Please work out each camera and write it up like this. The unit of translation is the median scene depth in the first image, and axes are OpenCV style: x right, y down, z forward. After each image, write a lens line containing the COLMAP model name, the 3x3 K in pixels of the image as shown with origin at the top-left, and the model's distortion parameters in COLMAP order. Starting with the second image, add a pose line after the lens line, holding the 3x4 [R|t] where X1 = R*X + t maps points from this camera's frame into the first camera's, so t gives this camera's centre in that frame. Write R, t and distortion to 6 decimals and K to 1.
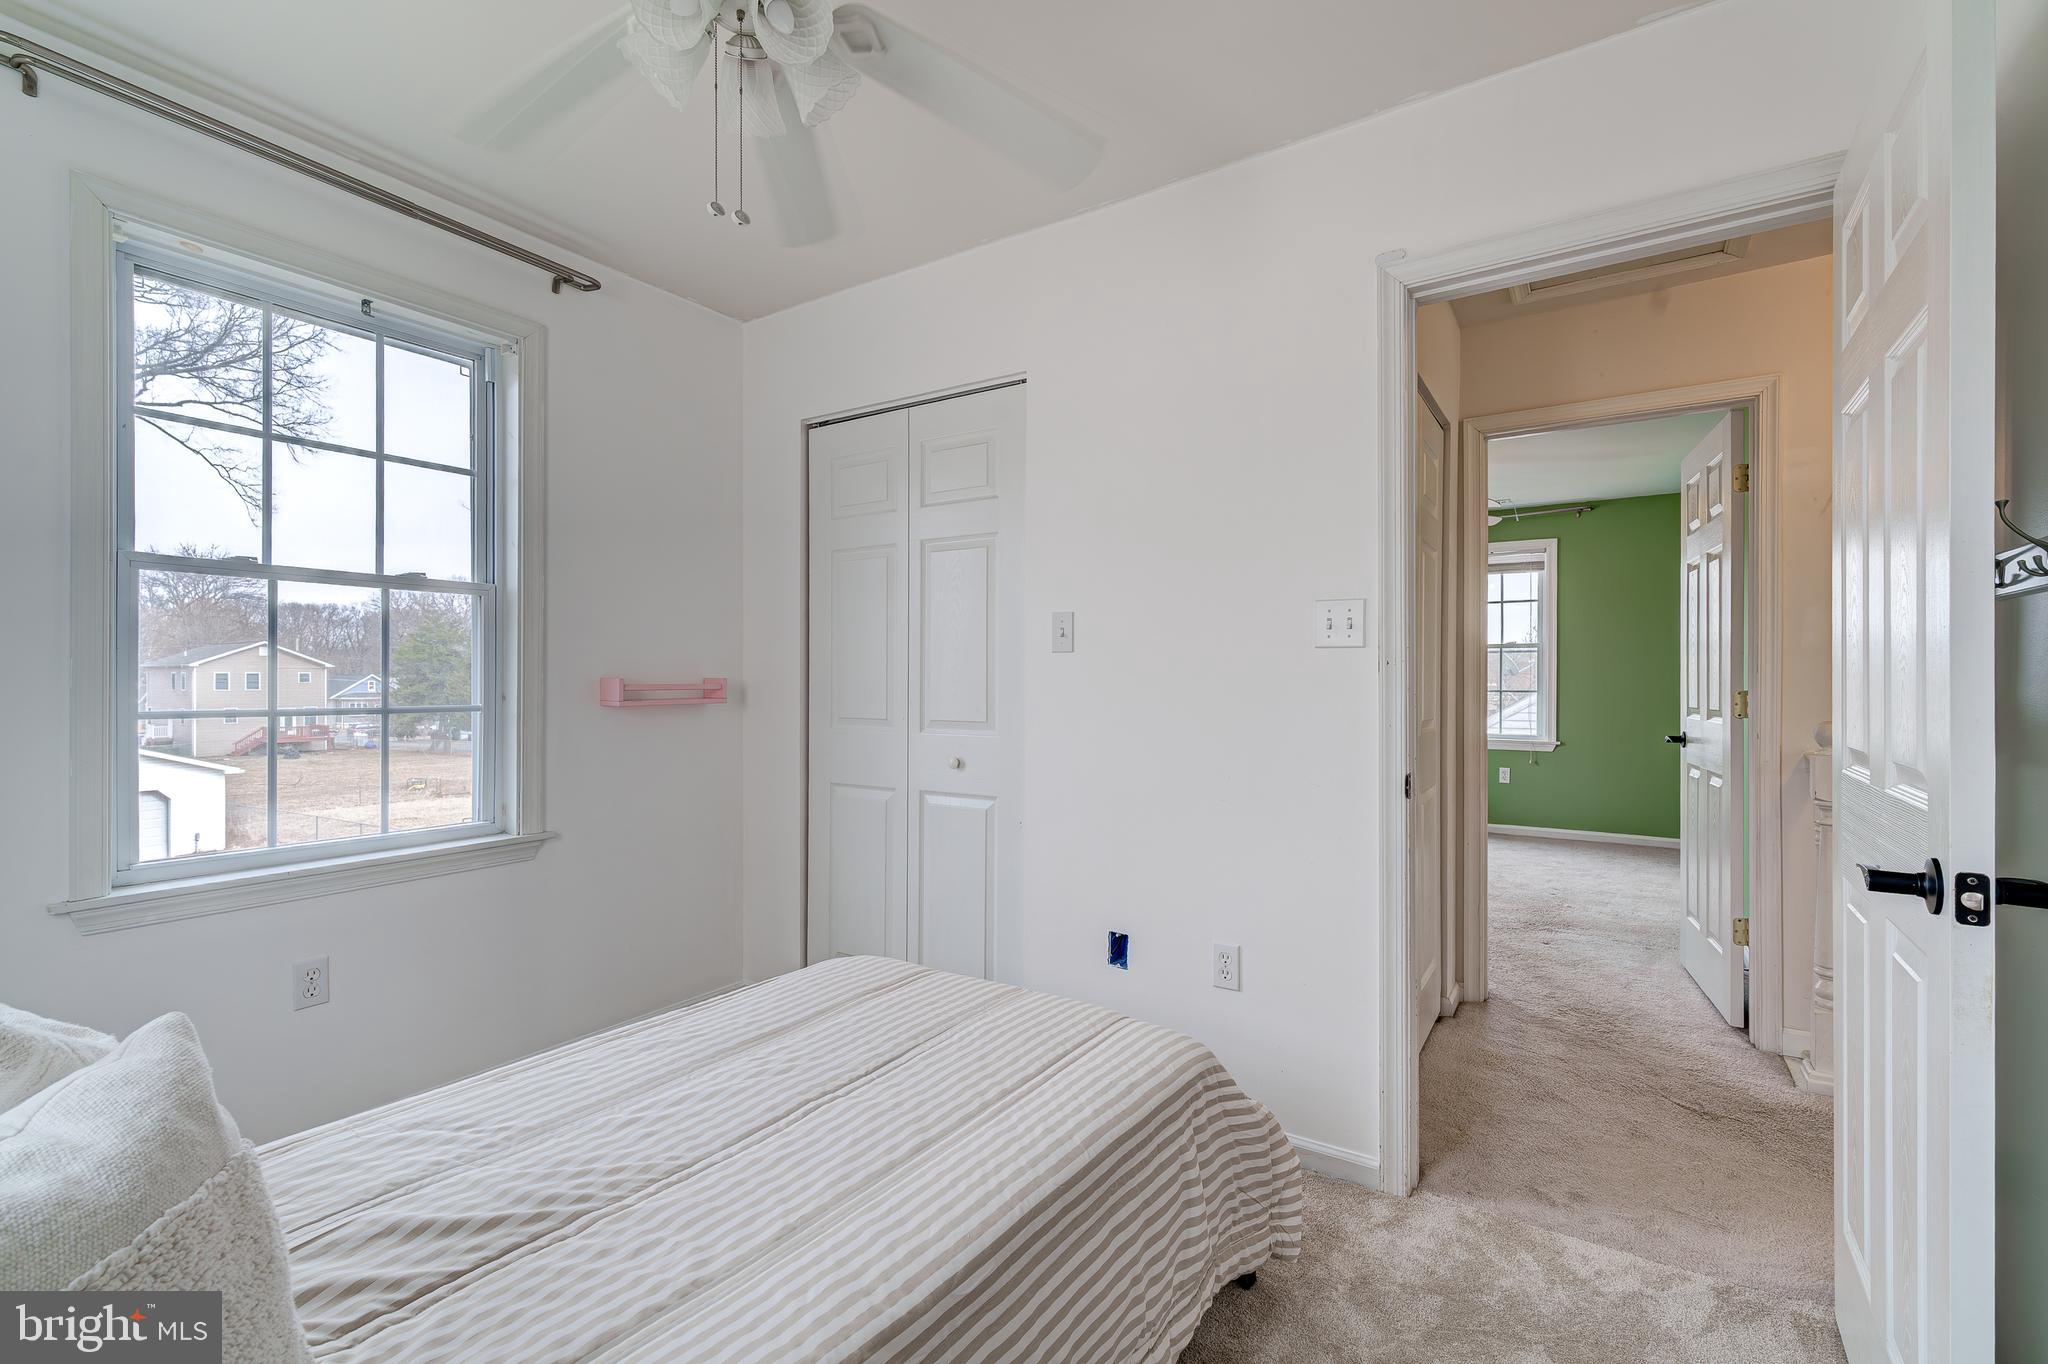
lens RADIAL K [[898.0, 0, 1029.7], [0, 898.0, 677.3], [0, 0, 1]] dist [0.001273, 0.000129]
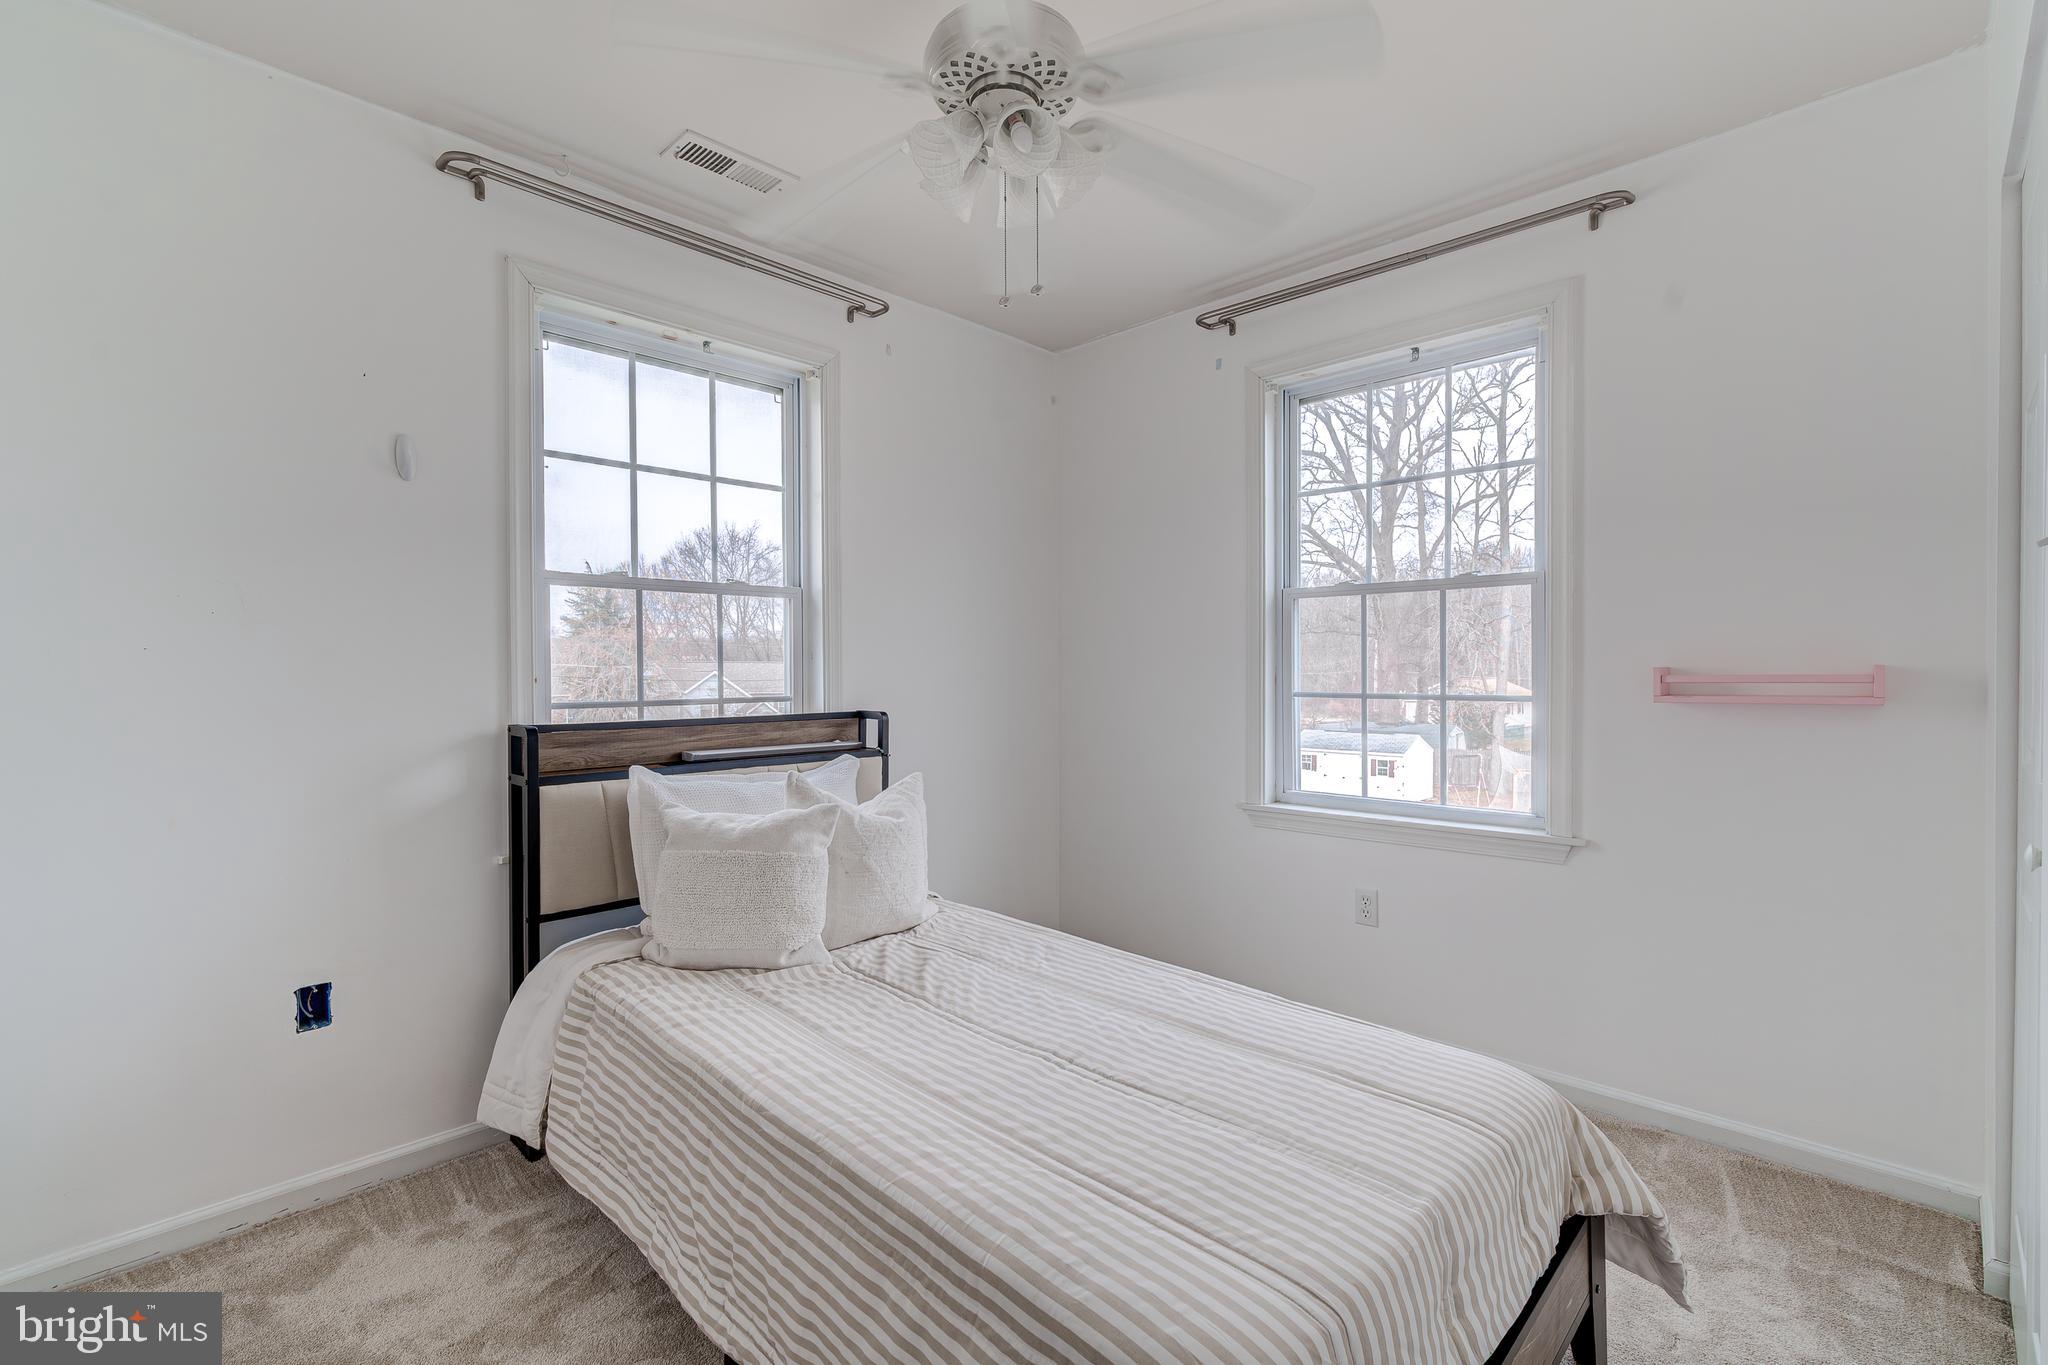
lens RADIAL K [[898.0, 0, 1029.7], [0, 898.0, 677.8], [0, 0, 1]] dist [0.001273, 0.000129]
pose [[-0.182091, 0.005819, -0.983265, 0.847991], [0.003505, 0.999980, 0.005269, 0.006987], [0.983276, -0.002487, -0.182107, 1.187432]]
